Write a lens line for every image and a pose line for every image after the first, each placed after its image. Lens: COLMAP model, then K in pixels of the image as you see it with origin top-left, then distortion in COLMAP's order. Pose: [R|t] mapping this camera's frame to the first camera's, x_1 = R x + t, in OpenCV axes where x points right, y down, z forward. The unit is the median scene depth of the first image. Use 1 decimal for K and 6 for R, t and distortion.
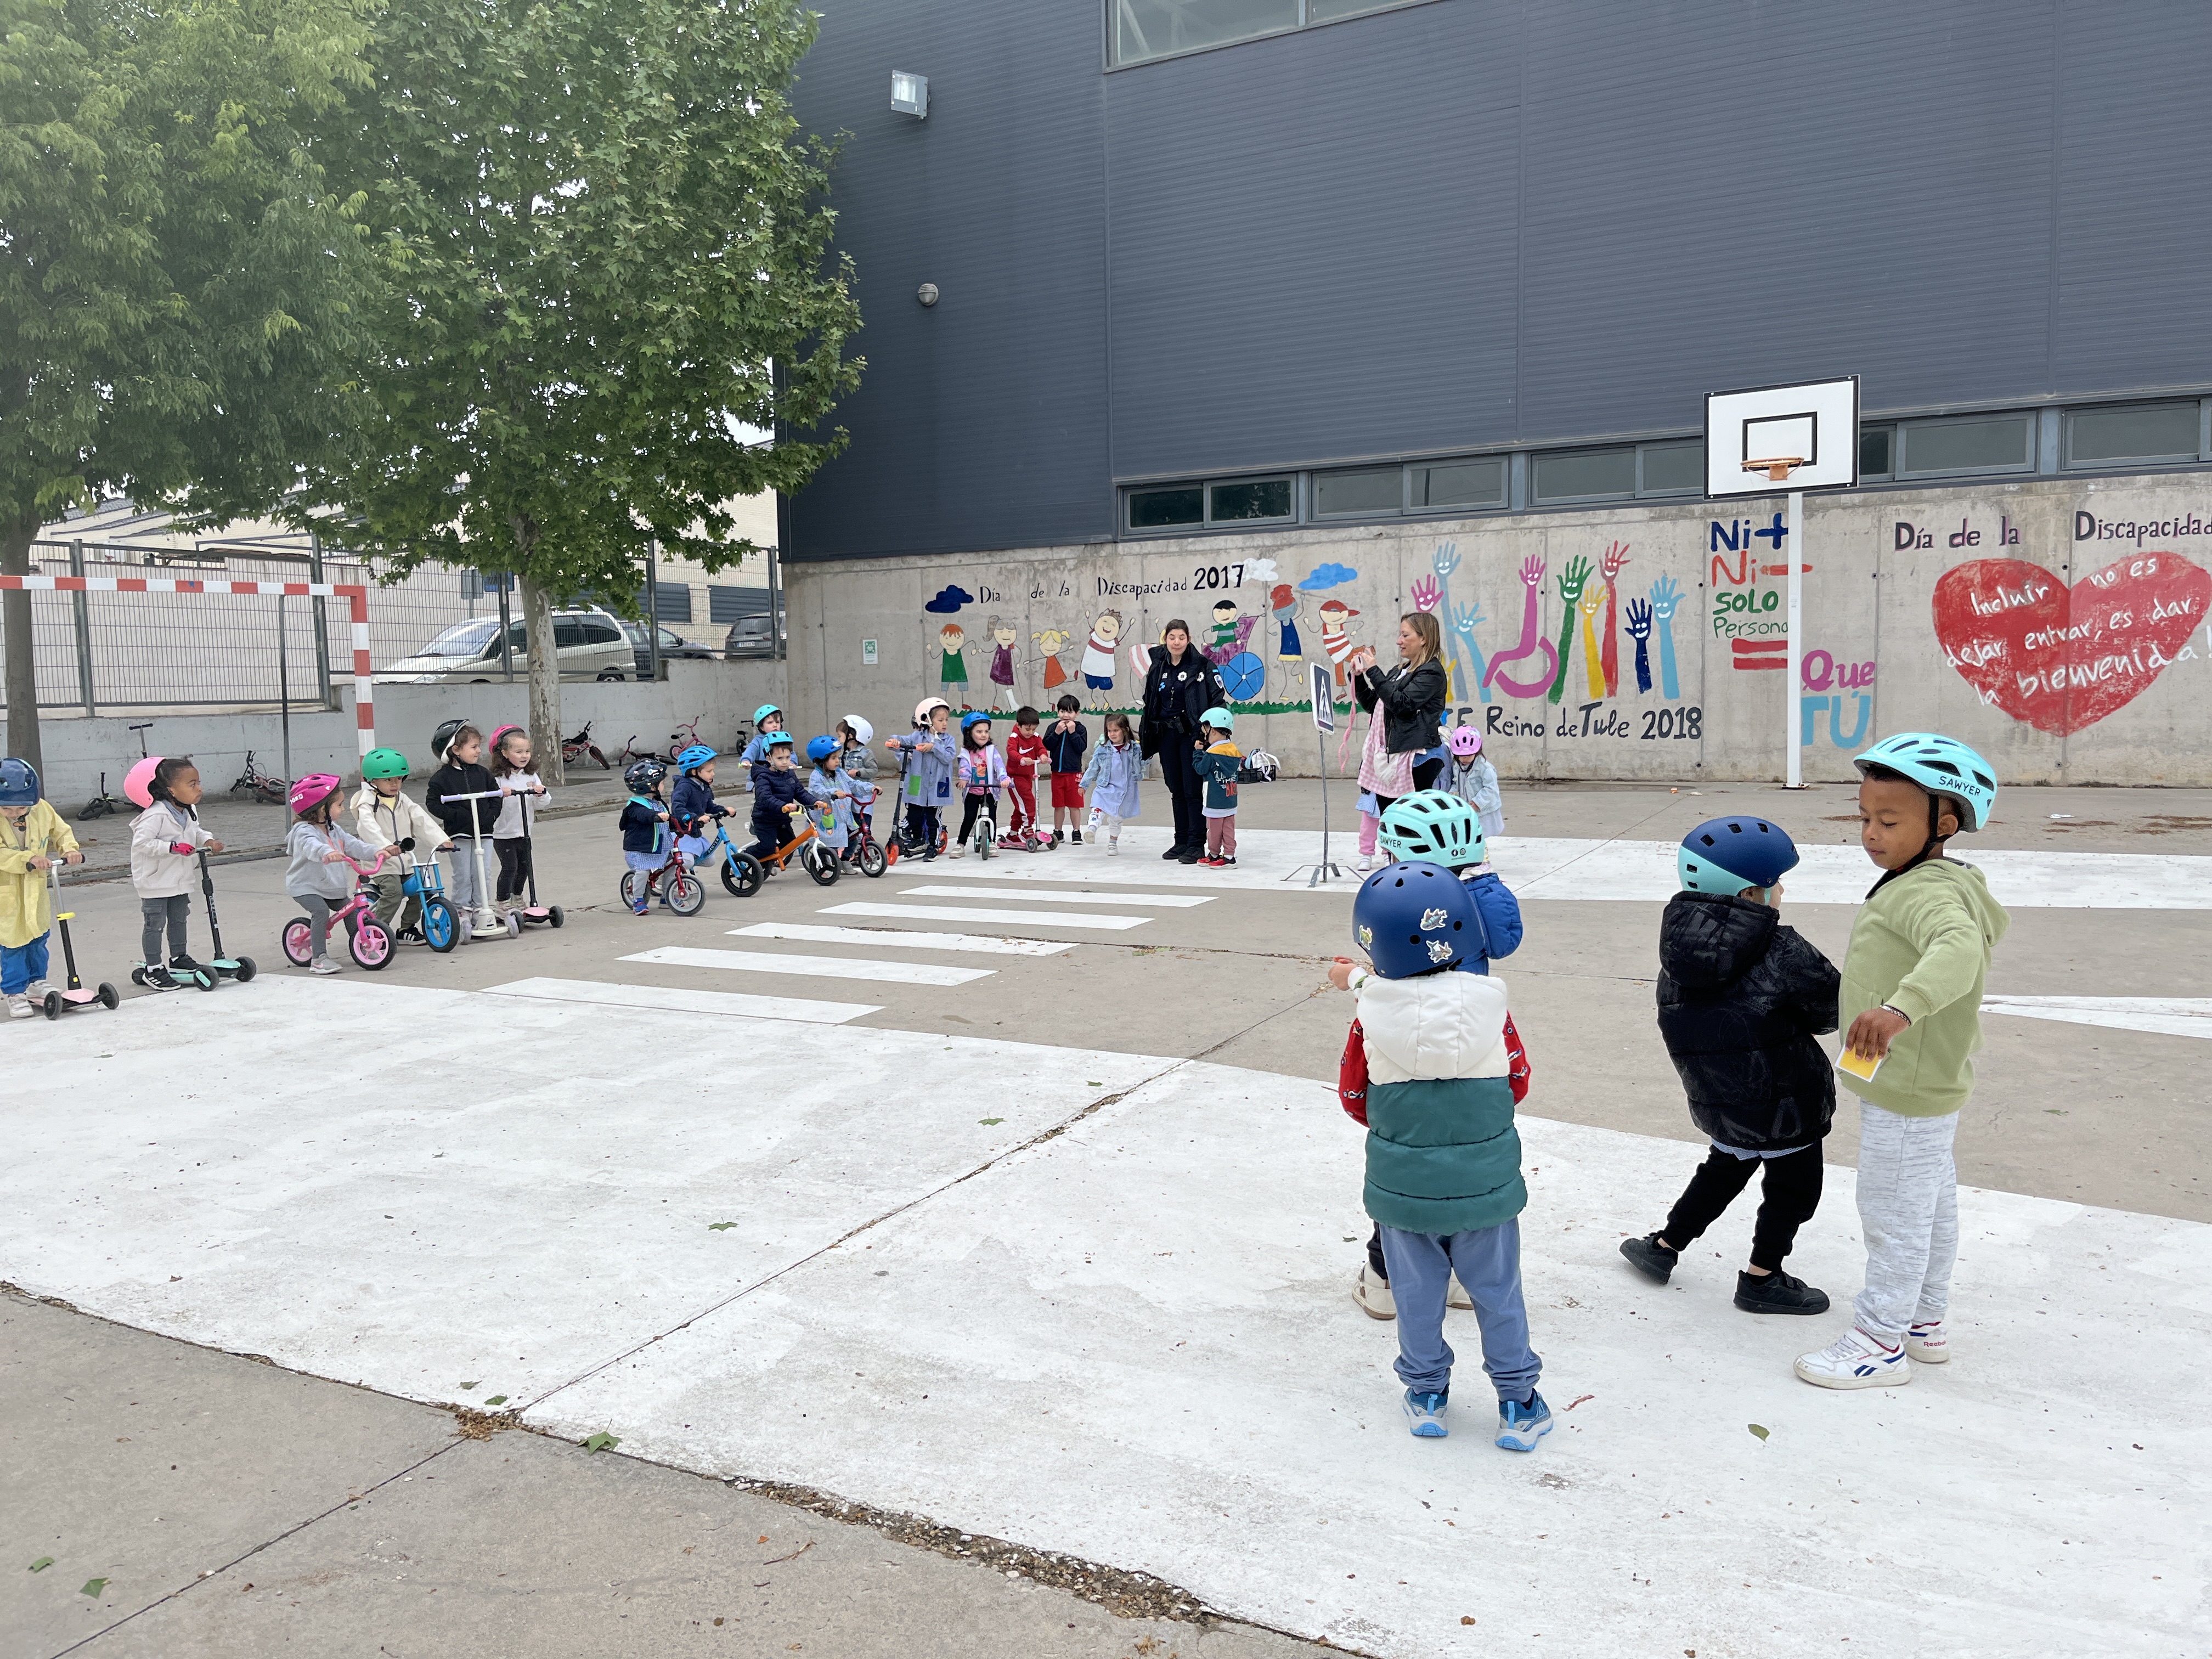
lens RADIAL K [[1679.7, 0, 1106.0], [0, 1679.7, 829.5], [0, 0, 1]] dist [0.058154, -0.079912]
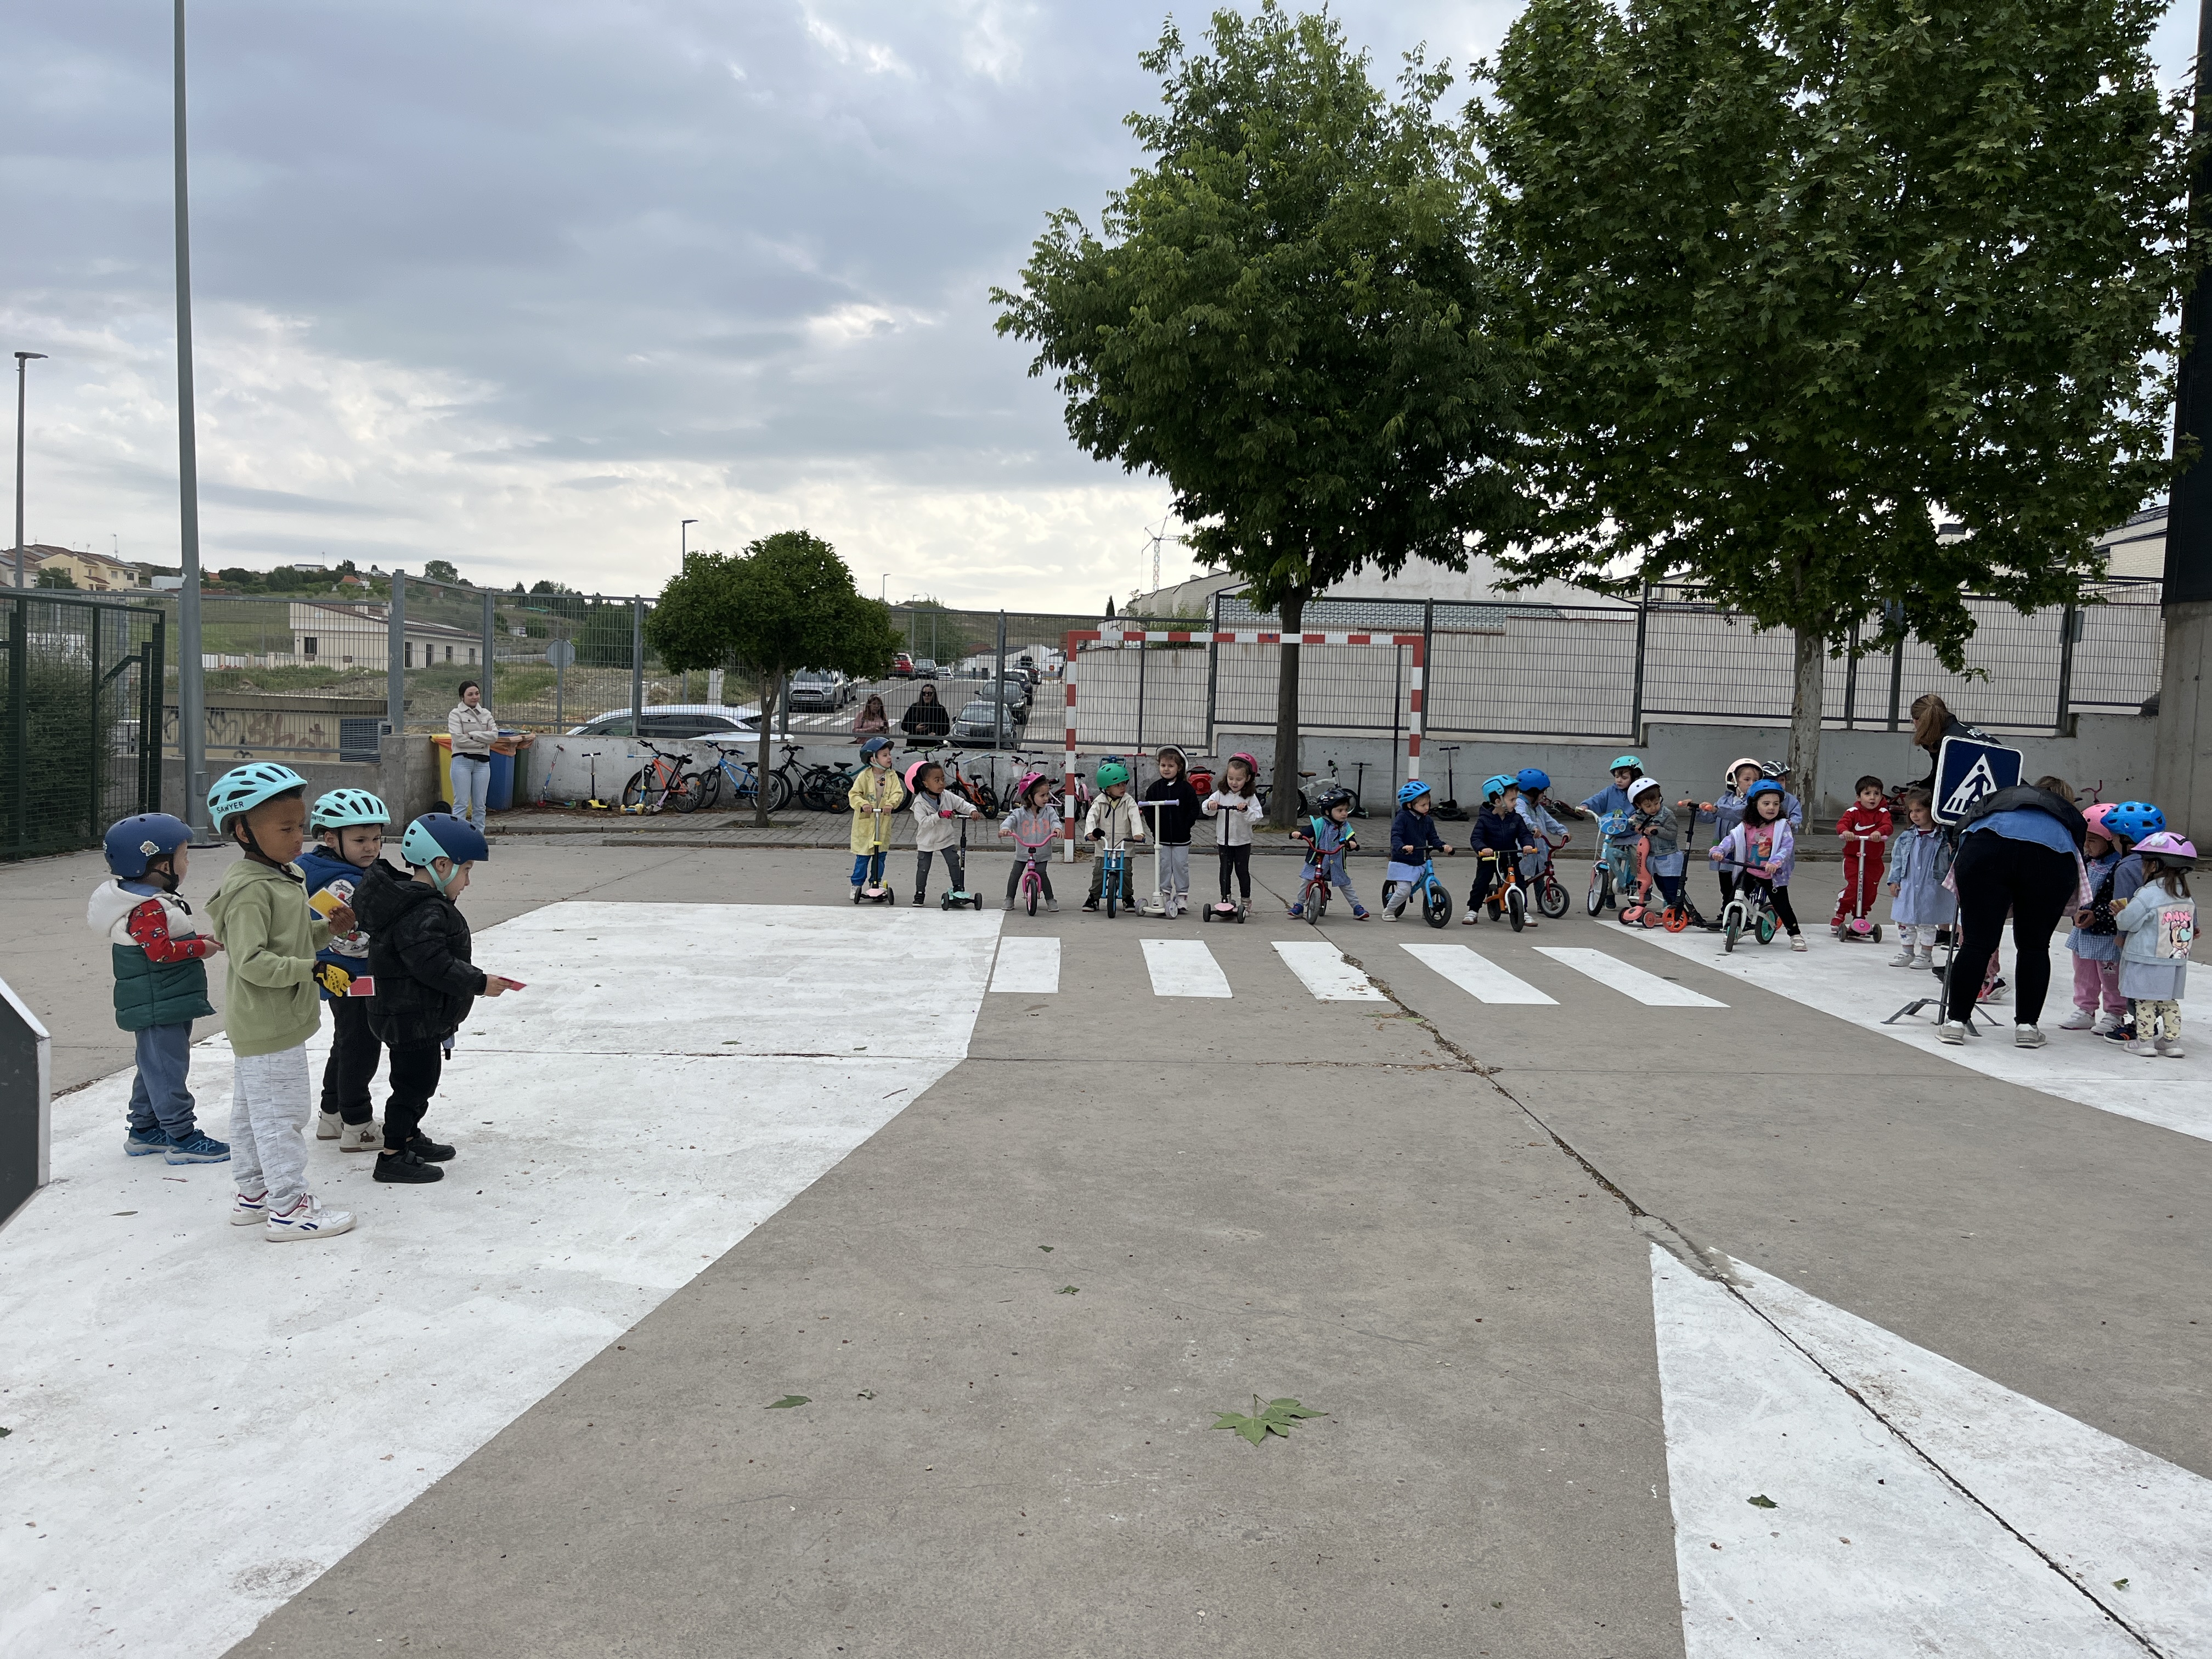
lens RADIAL K [[1679.7, 0, 1106.0], [0, 1679.7, 829.5], [0, 0, 1]] dist [0.058154, -0.079912]
pose [[0.488533, 0.100499, -0.866738, 0.791418], [-0.121670, 0.991486, 0.046385, -0.059487], [0.864021, 0.082795, 0.496602, 0.372953]]
